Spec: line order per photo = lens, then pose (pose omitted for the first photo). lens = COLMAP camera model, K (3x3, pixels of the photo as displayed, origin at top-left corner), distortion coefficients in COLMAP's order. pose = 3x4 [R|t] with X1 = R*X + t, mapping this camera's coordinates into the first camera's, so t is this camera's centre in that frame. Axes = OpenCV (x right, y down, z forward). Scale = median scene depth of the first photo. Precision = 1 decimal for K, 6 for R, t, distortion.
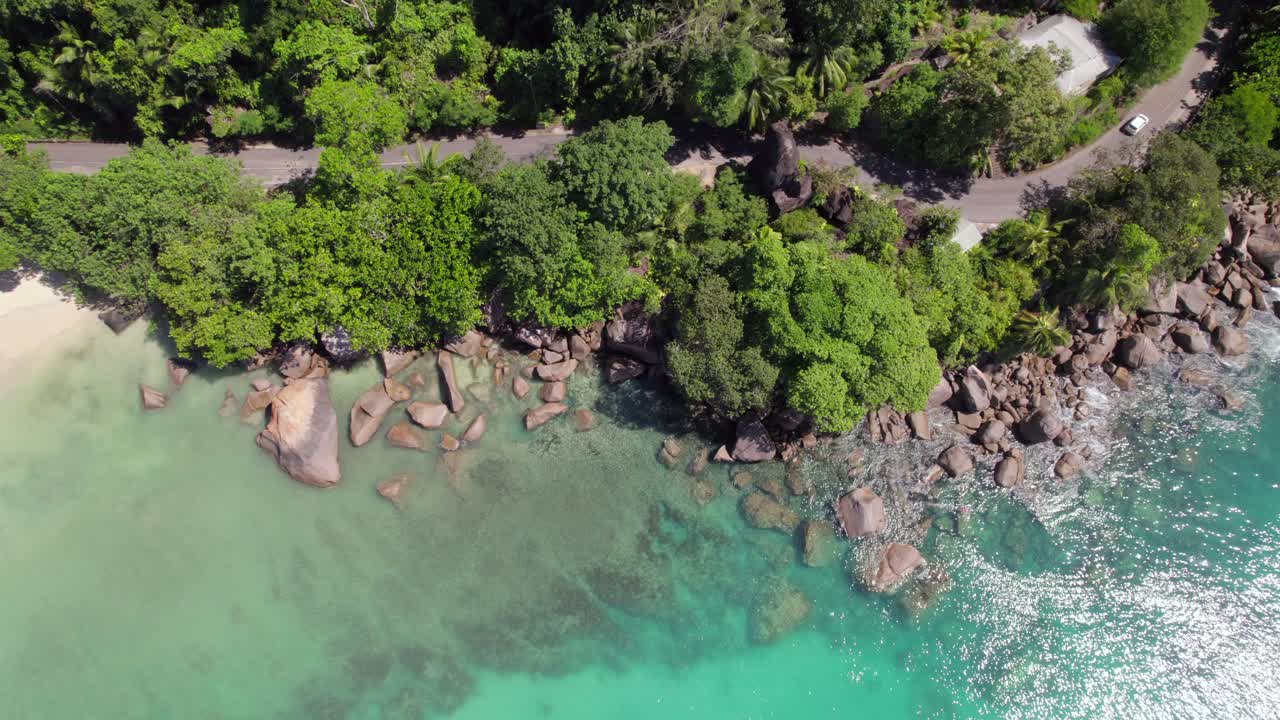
lens RADIAL K [[812.7, 0, 640.0], [0, 812.7, 360.0], [0, 0, 1]] dist [-0.078664, 0.068118]
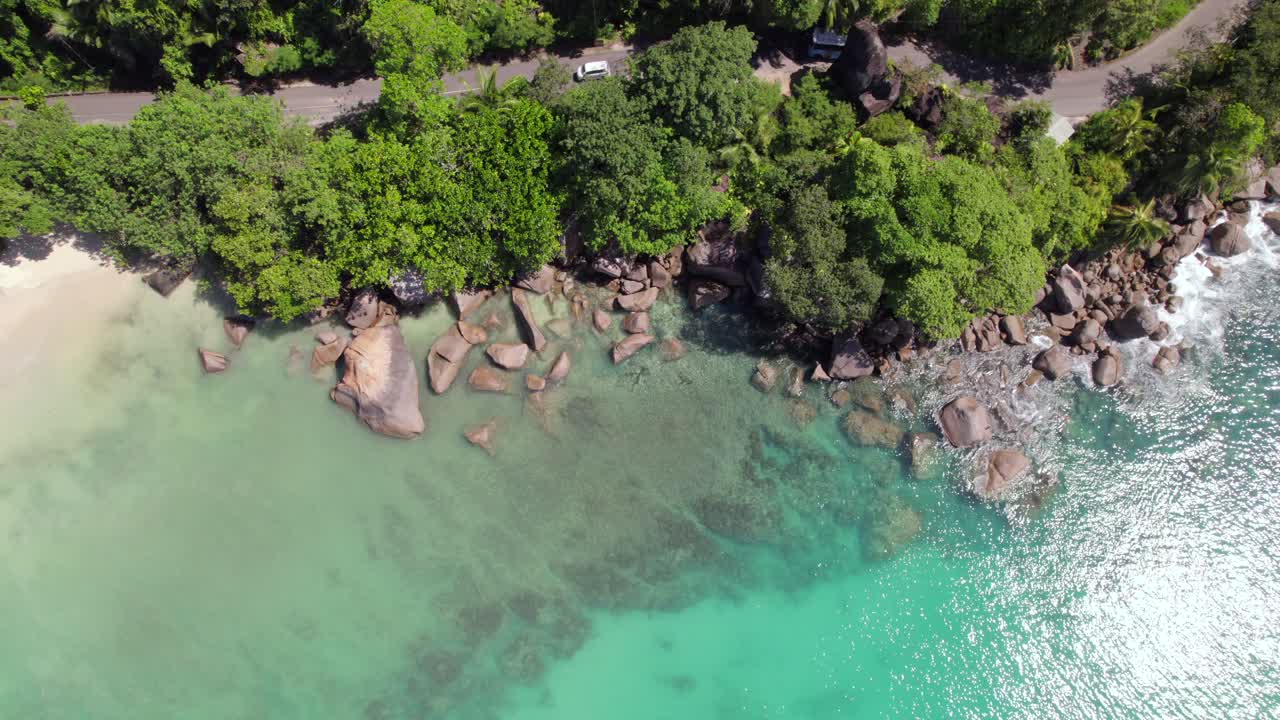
lens RADIAL K [[812.7, 0, 640.0], [0, 812.7, 360.0], [0, 0, 1]] dist [-0.078664, 0.068118]
pose [[0.996997, -0.072816, 0.026347, -0.137731], [0.070901, 0.995198, 0.067490, 0.019838], [-0.031135, -0.065419, 0.997372, 0.041102]]
